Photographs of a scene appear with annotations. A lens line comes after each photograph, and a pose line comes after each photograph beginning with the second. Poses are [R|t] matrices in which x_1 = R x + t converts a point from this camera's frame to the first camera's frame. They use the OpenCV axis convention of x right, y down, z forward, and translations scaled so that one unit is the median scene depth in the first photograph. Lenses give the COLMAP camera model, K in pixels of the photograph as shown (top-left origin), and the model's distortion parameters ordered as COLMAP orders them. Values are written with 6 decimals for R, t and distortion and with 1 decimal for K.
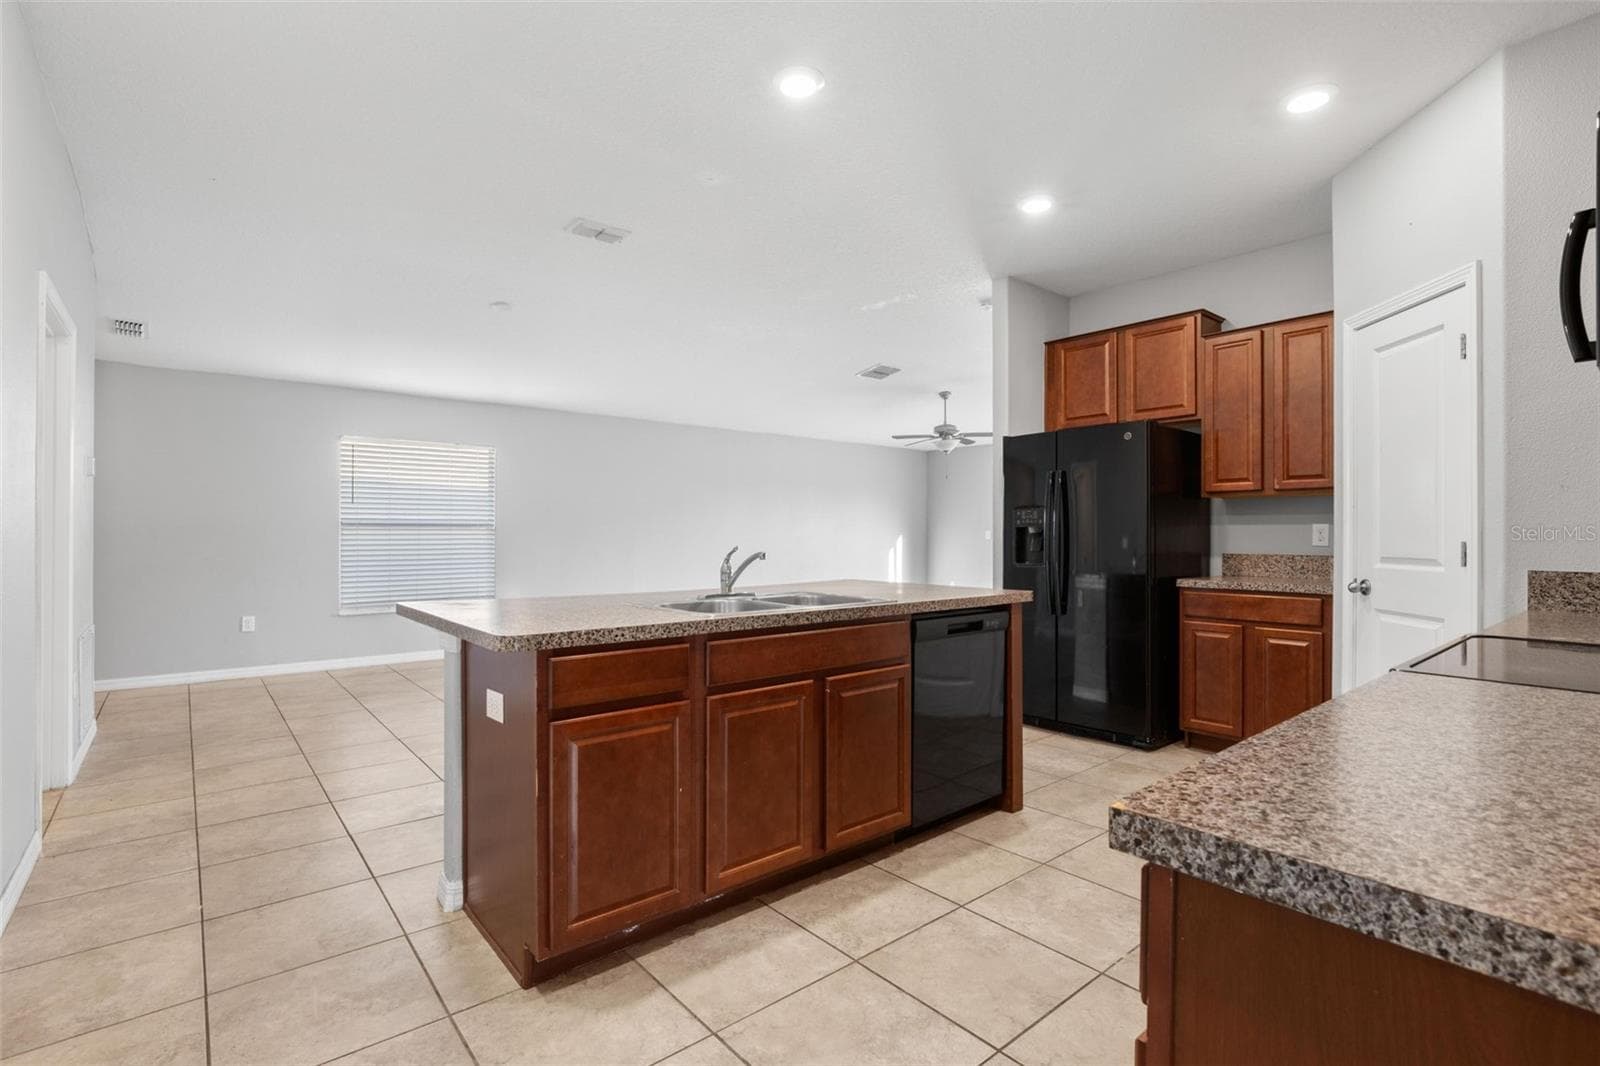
lens RADIAL K [[748.4, 0, 790.7], [0, 748.4, 529.7], [0, 0, 1]] dist [-0.016641, 0.001296]
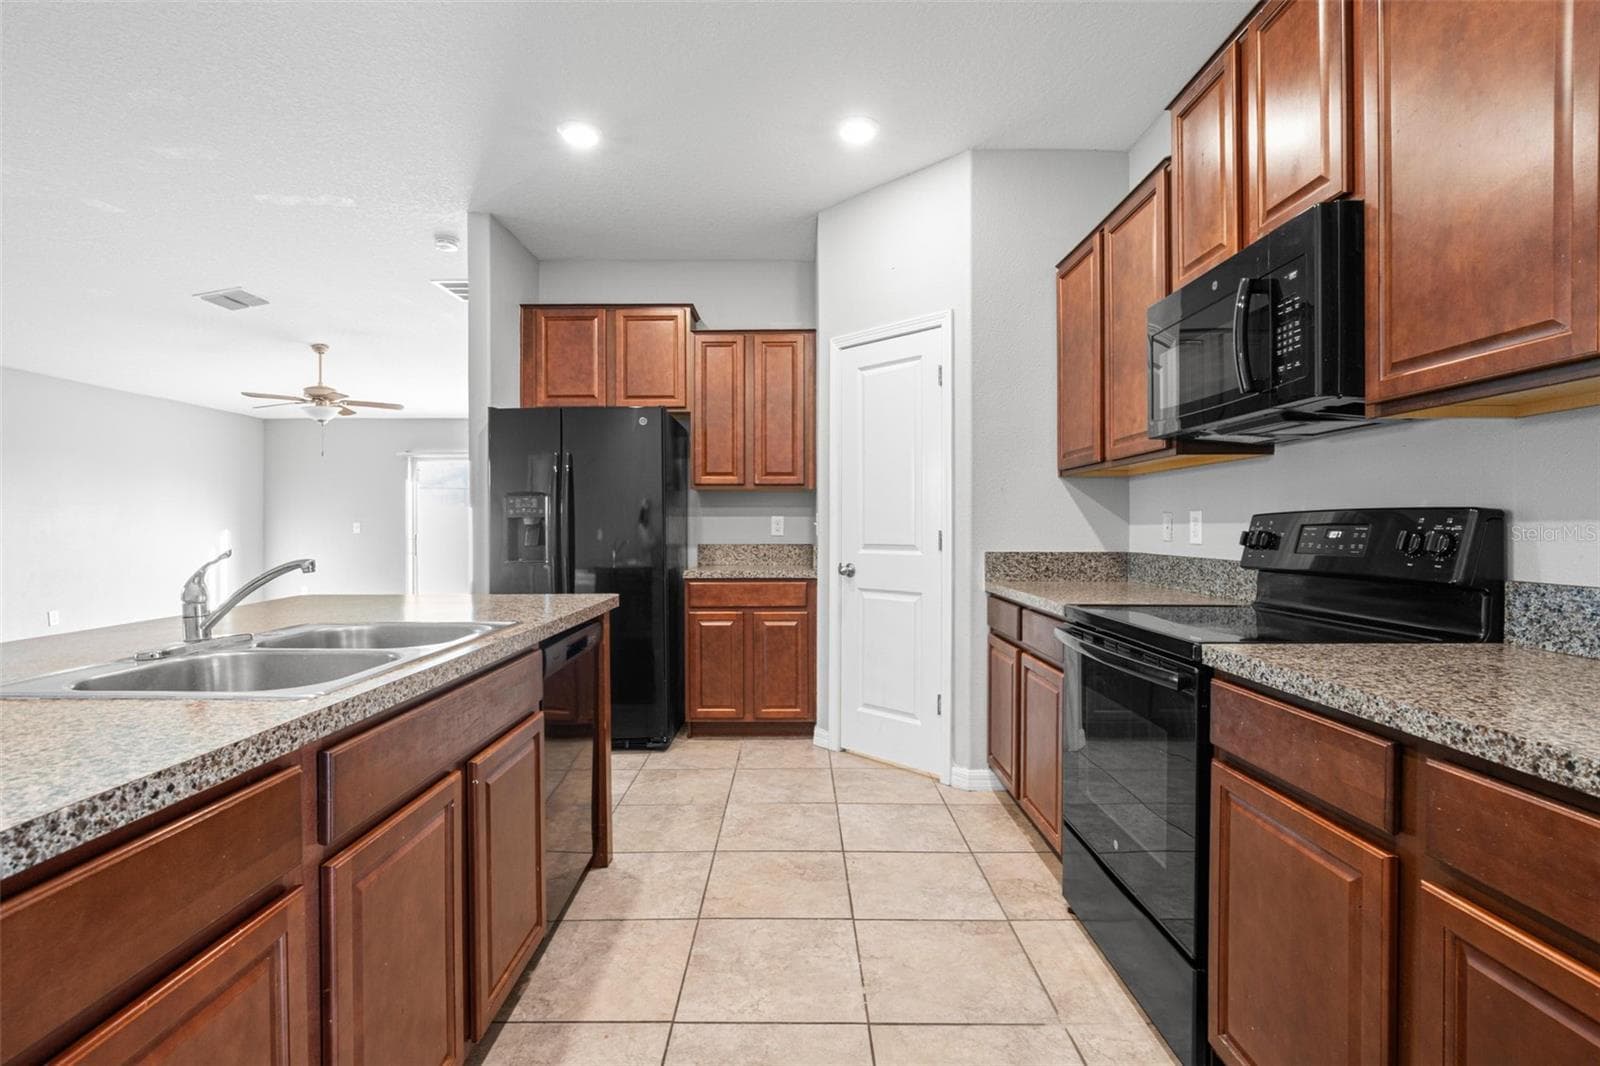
lens RADIAL K [[748.4, 0, 790.7], [0, 748.4, 529.7], [0, 0, 1]] dist [-0.016641, 0.001296]
pose [[0.637715, -0.006900, 0.770241, -0.159022], [-0.000653, 0.999955, 0.009498, 0.001974], [-0.770272, -0.006559, 0.637682, 0.259231]]
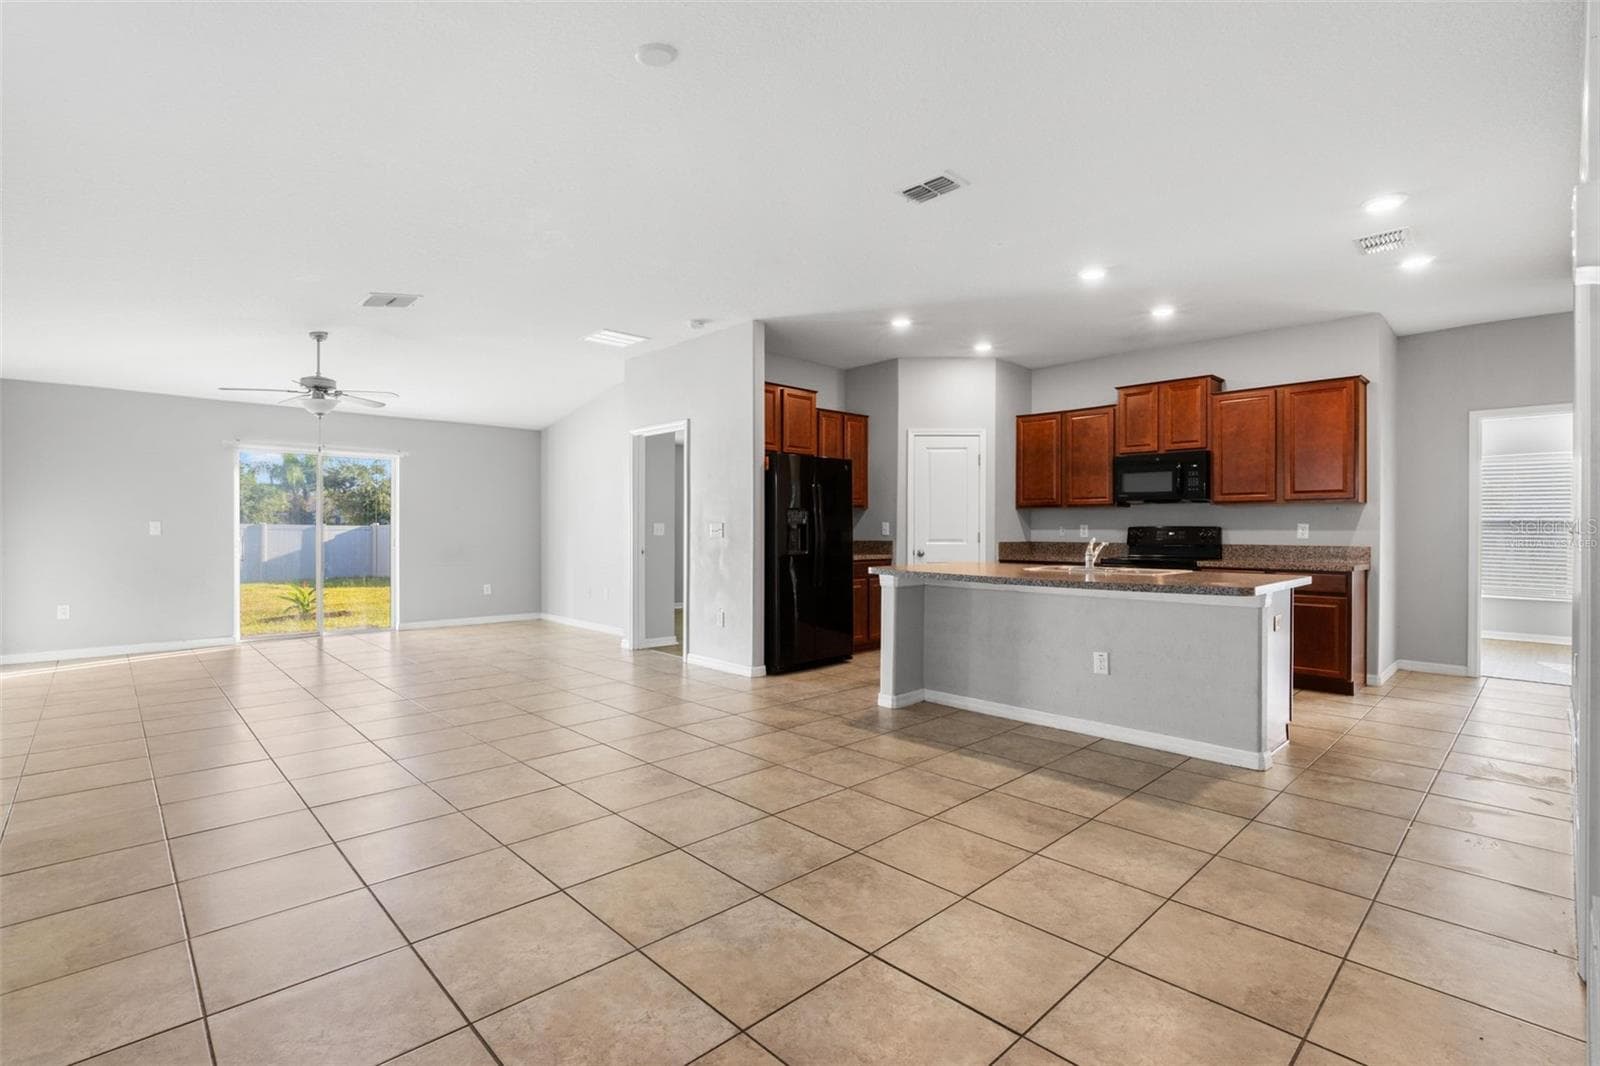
lens RADIAL K [[748.4, 0, 790.7], [0, 748.4, 529.7], [0, 0, 1]] dist [-0.016641, 0.001296]
pose [[-0.074049, -0.001460, 0.997253, -1.108796], [-0.008833, 0.999961, 0.000808, 0.006629], [-0.997215, -0.008748, -0.074059, 1.207840]]
